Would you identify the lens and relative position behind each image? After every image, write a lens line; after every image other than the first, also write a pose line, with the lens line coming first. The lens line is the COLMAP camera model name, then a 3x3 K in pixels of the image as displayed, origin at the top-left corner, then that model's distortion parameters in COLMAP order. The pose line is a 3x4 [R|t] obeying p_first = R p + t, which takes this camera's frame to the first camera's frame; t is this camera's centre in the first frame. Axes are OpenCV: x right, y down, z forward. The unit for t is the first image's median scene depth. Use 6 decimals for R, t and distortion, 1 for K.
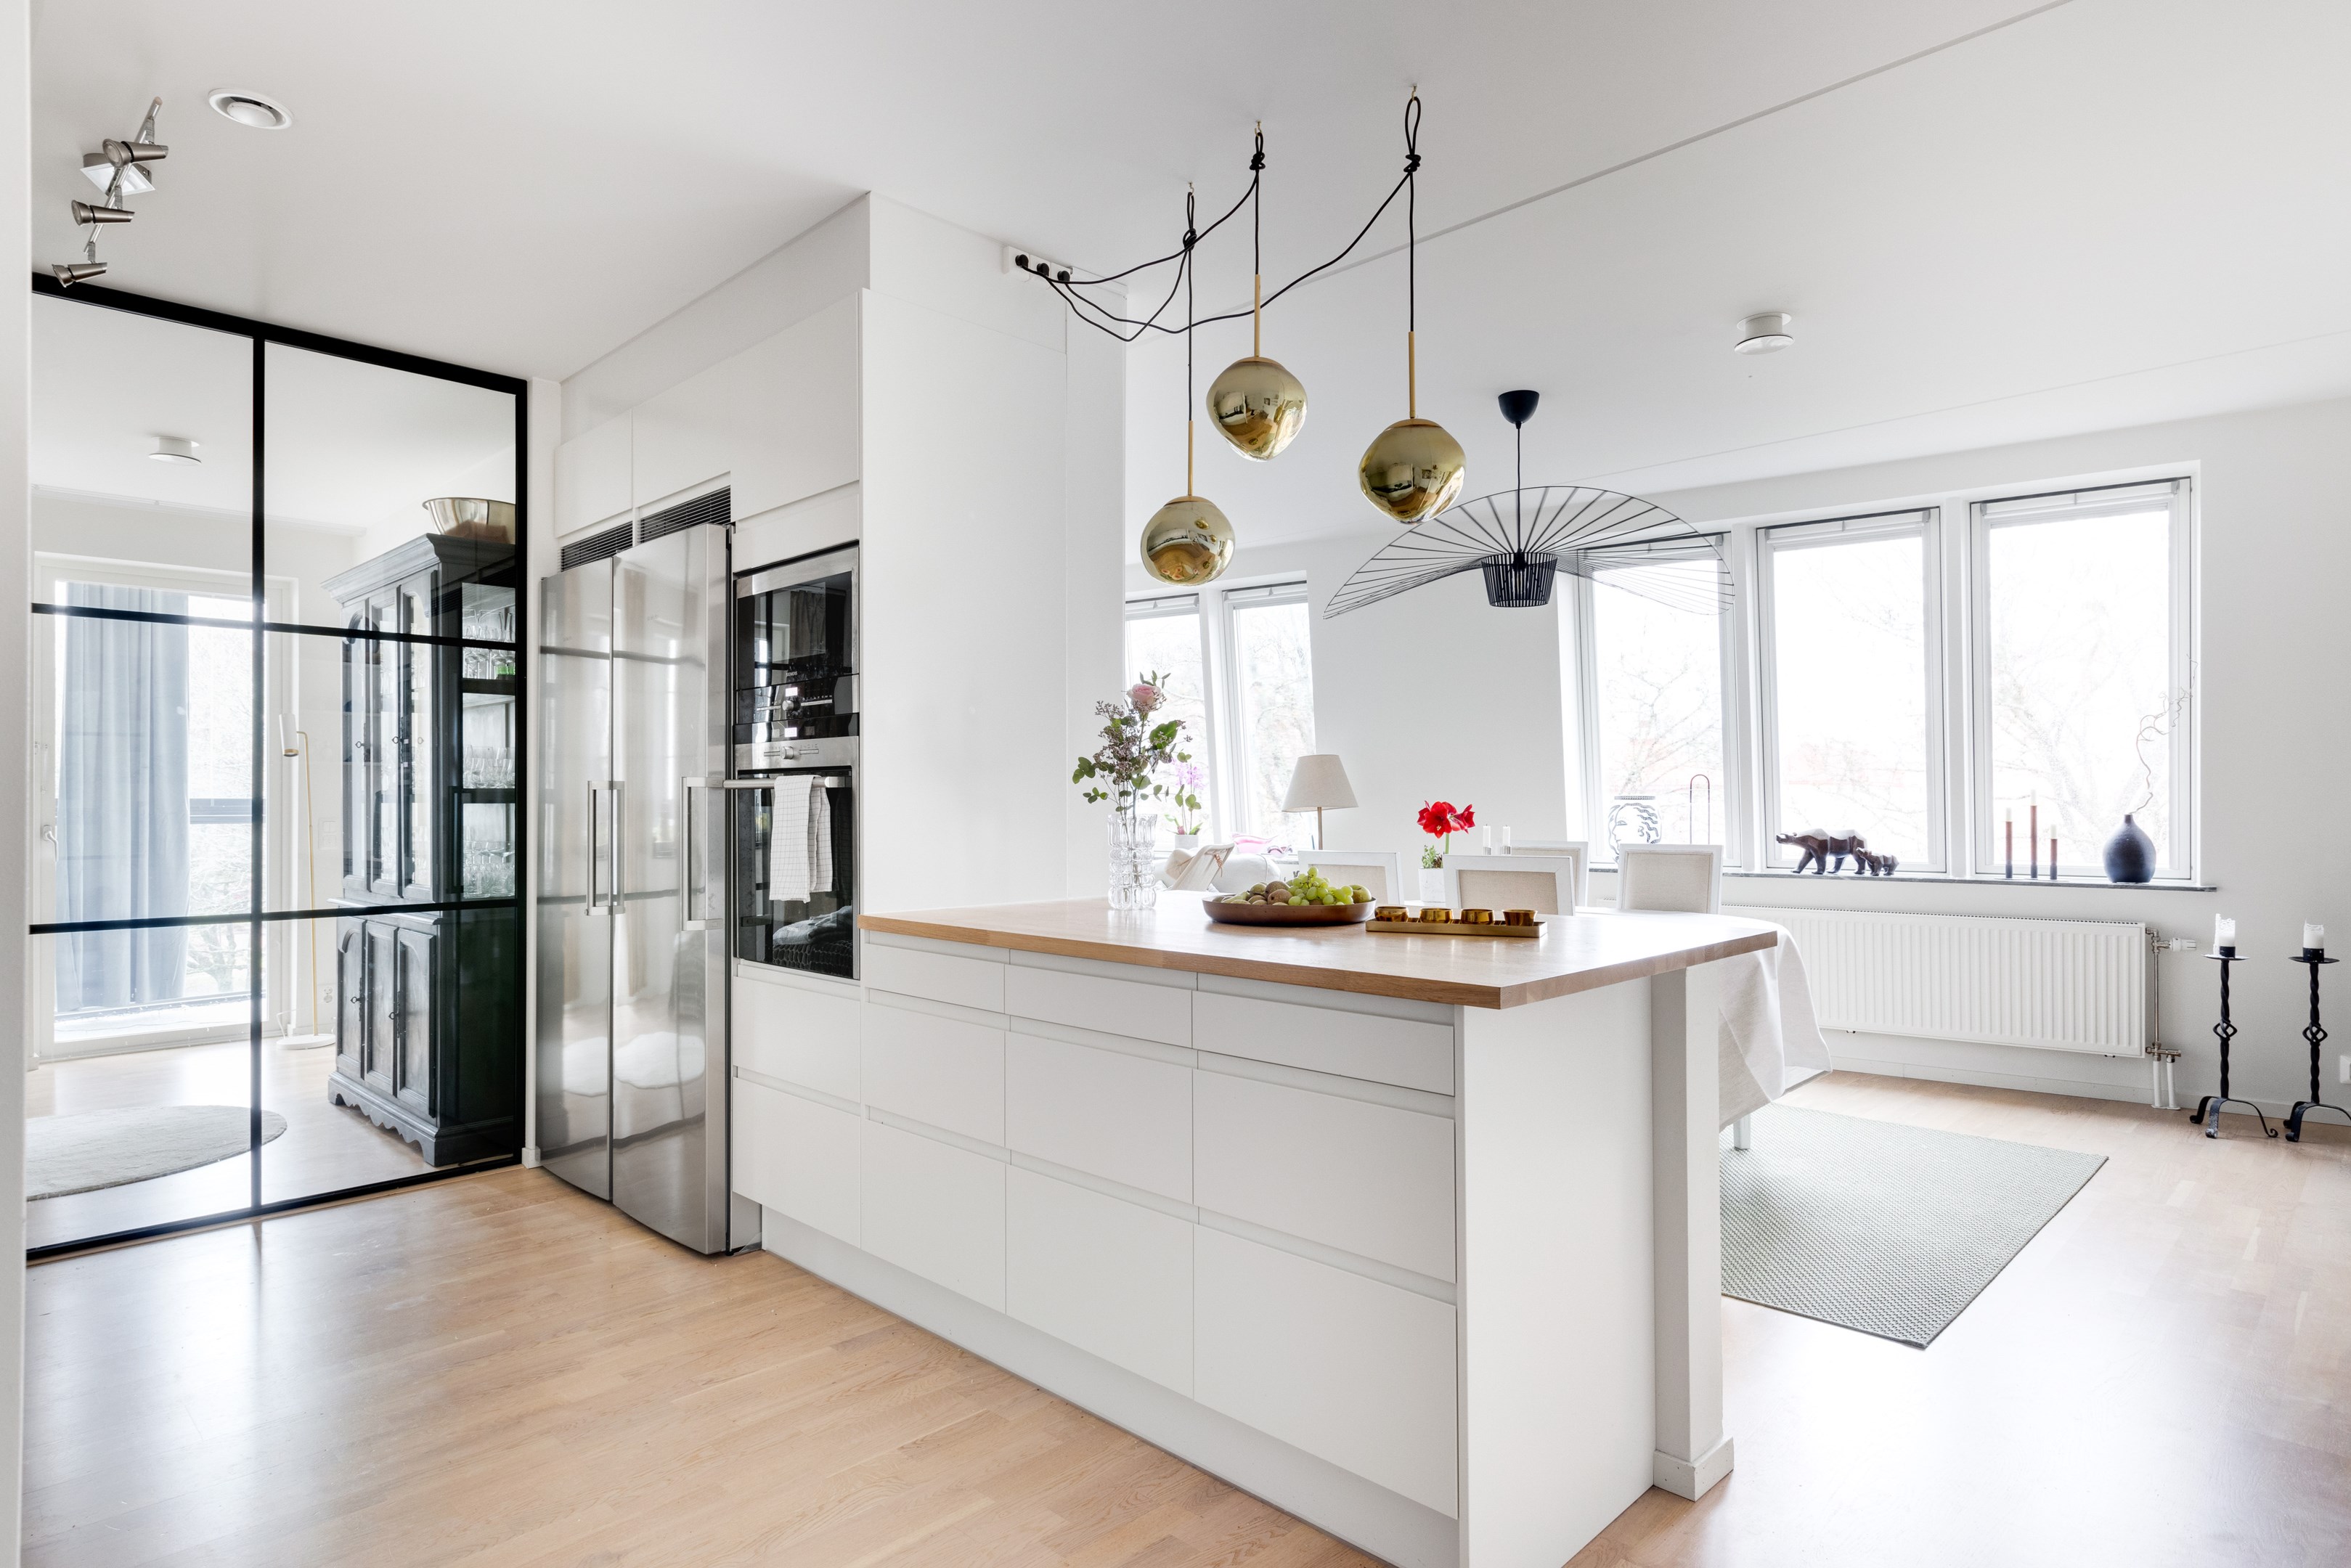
lens RADIAL K [[1240.5, 0, 1096.4], [0, 1240.5, 829.7], [0, 0, 1]] dist [-0.004035, 0.005403]
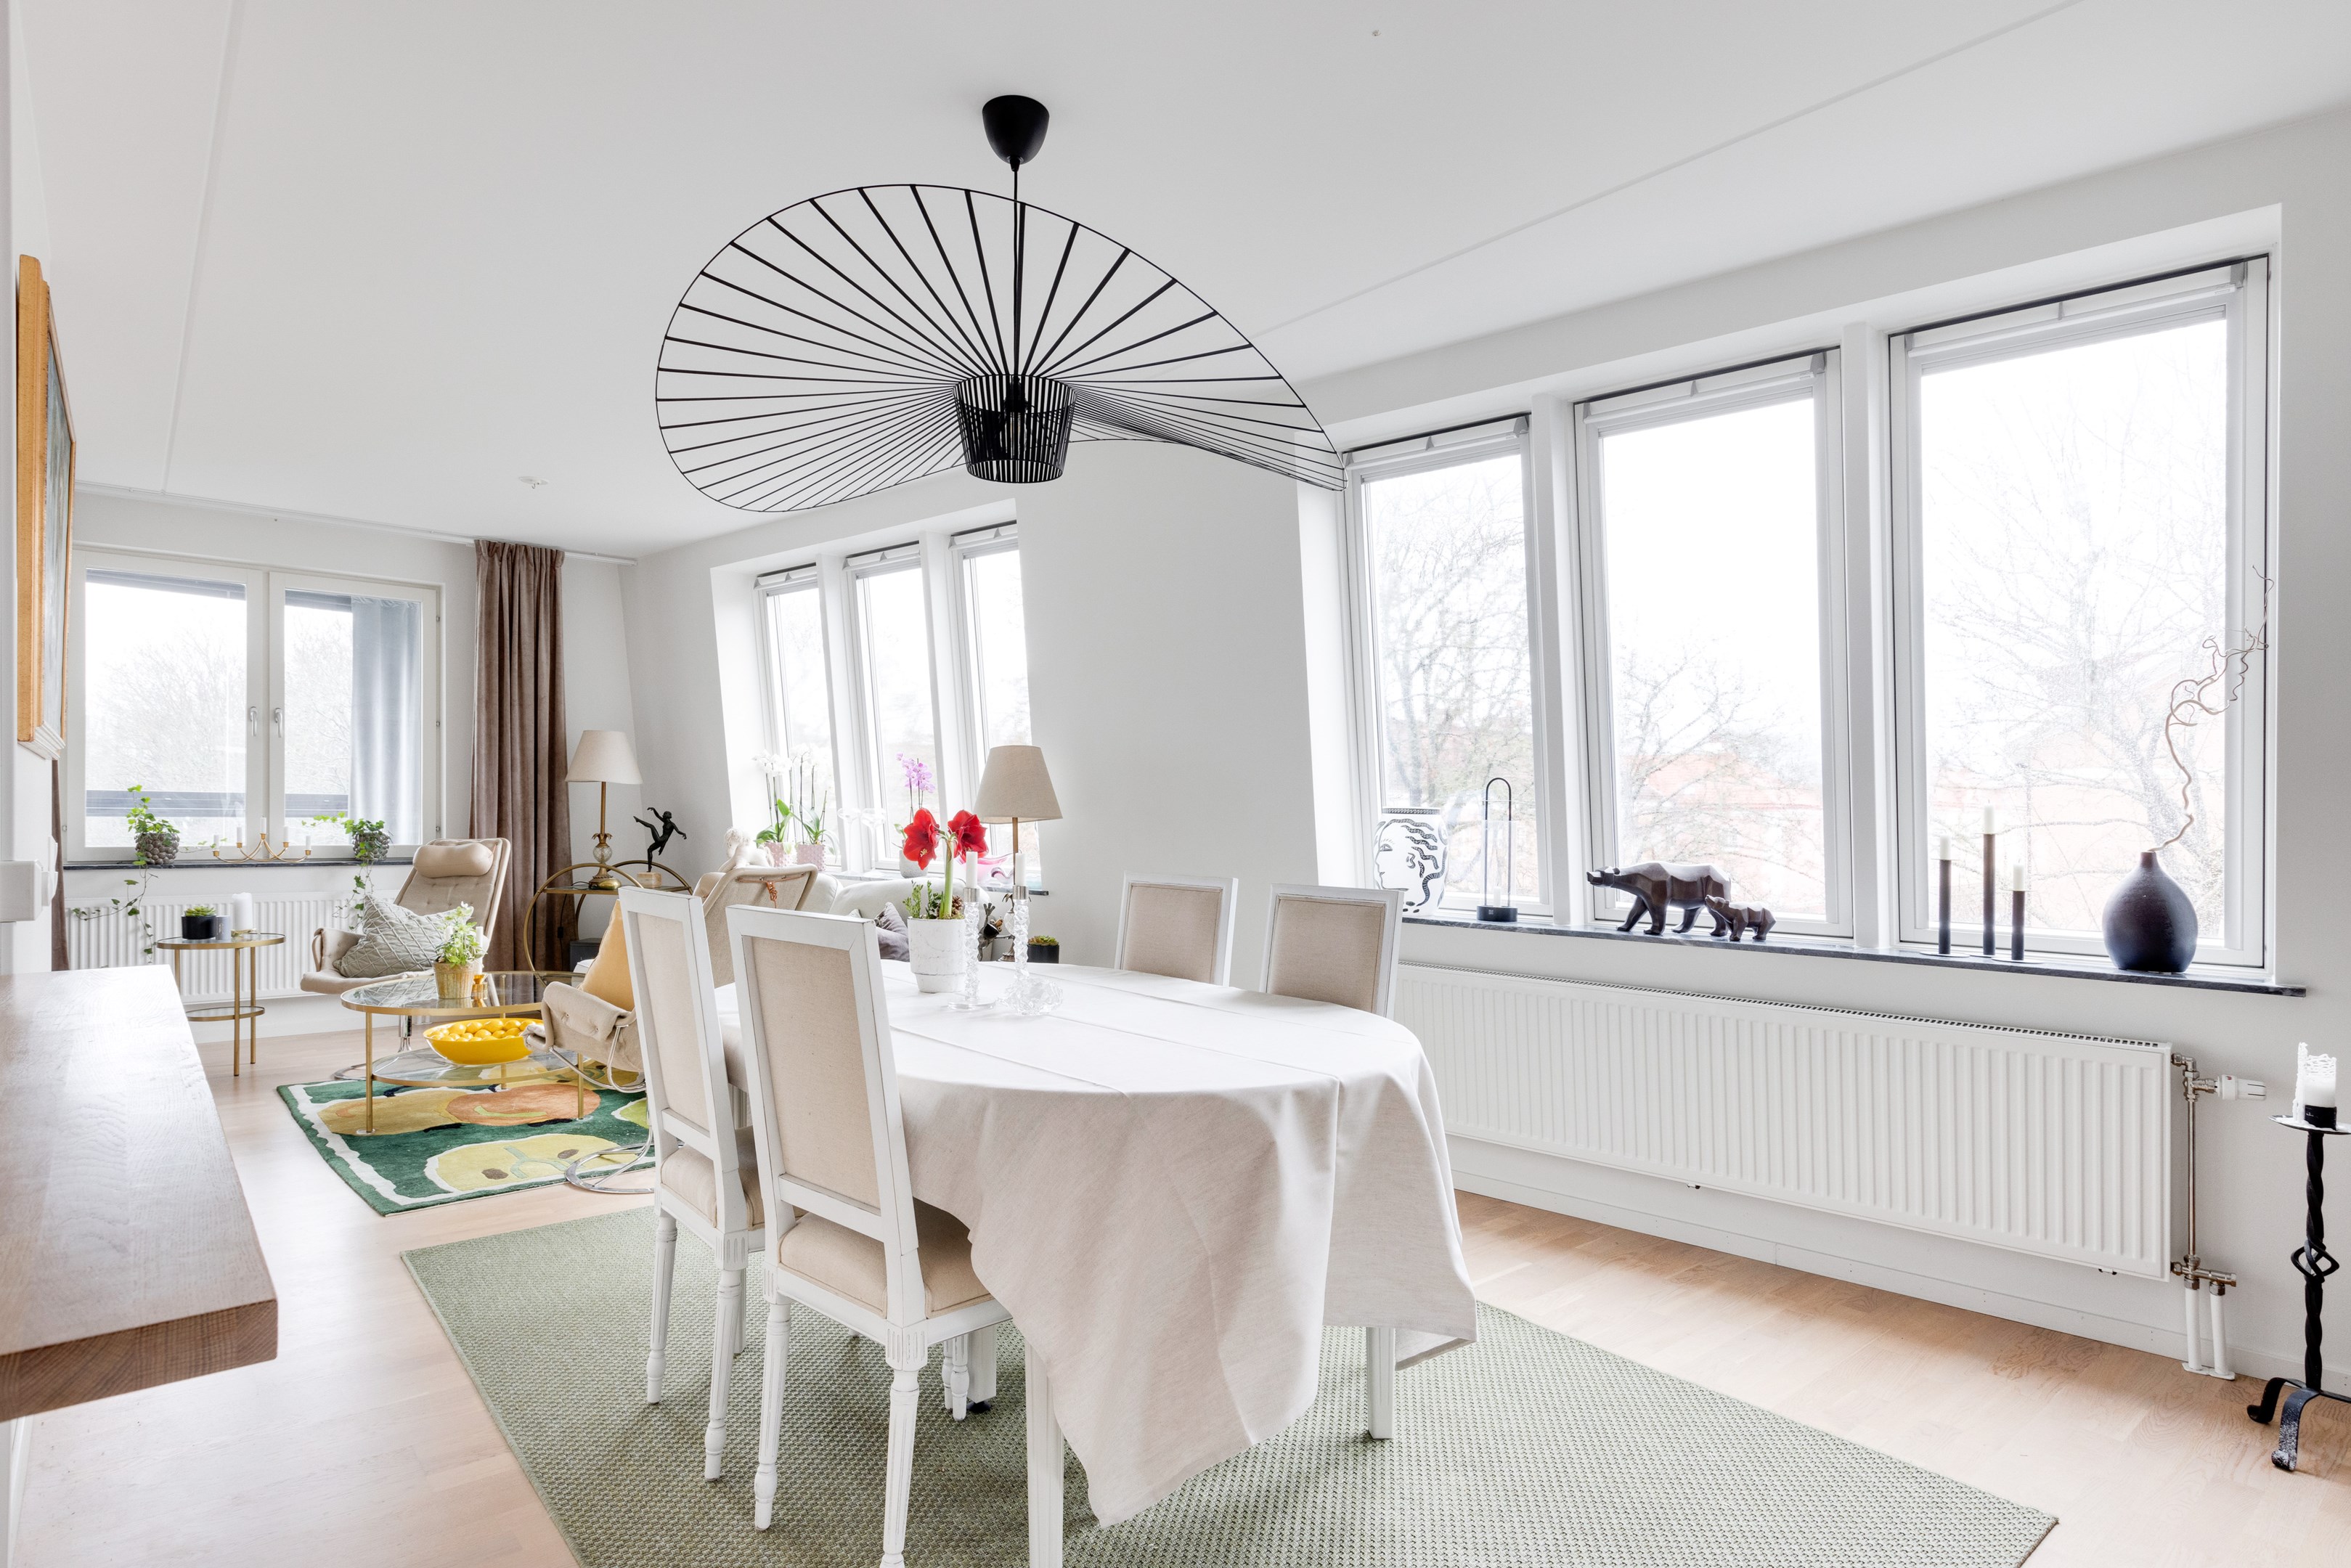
lens RADIAL K [[1240.5, 0, 1059.9], [0, 1240.5, 829.2], [0, 0, 1]] dist [-0.004035, 0.005403]
pose [[0.996433, 0.018885, -0.082248, 0.369967], [-0.019519, 0.999786, -0.006902, -0.009198], [0.082100, 0.008482, 0.996588, 0.378094]]
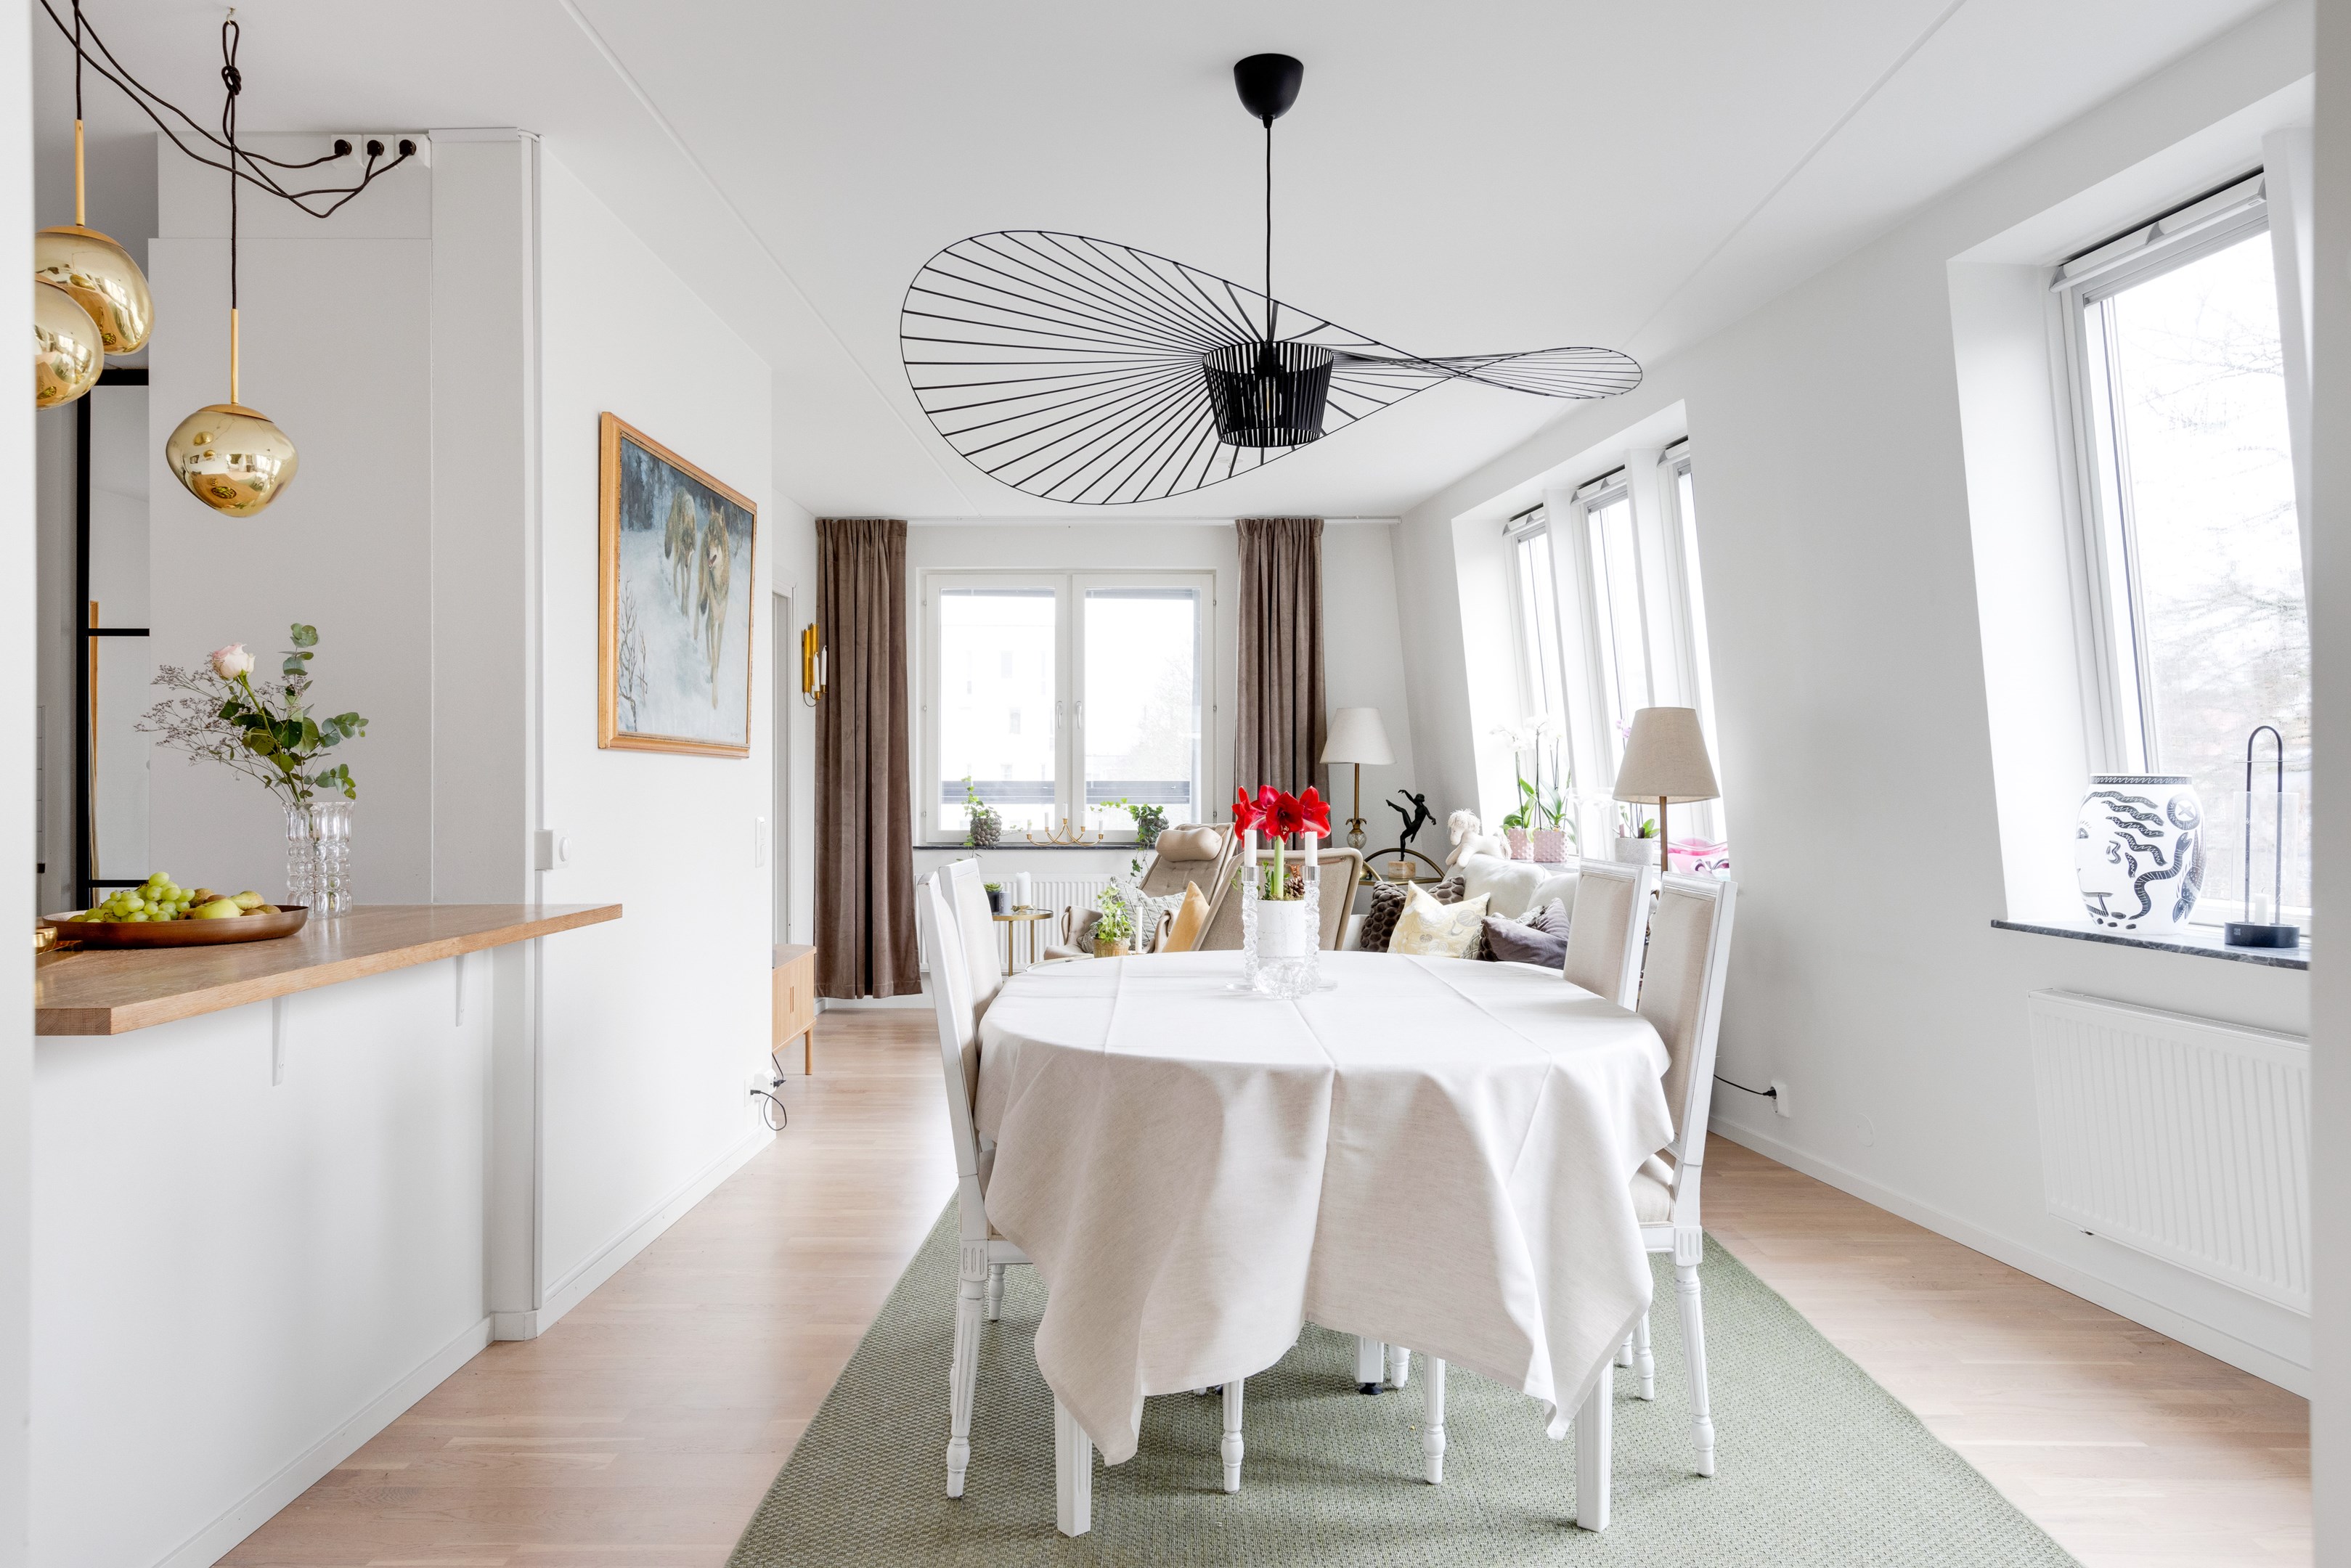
lens RADIAL K [[1547.2, 0, 1125.9], [0, 1547.2, 809.2], [0, 0, 1]] dist [-0.003962, 0.008219]
pose [[0.718389, 0.013759, -0.695505, 0.720817], [-0.018357, 0.999831, 0.000818, -0.010577], [0.695399, 0.012179, 0.718521, 0.403674]]
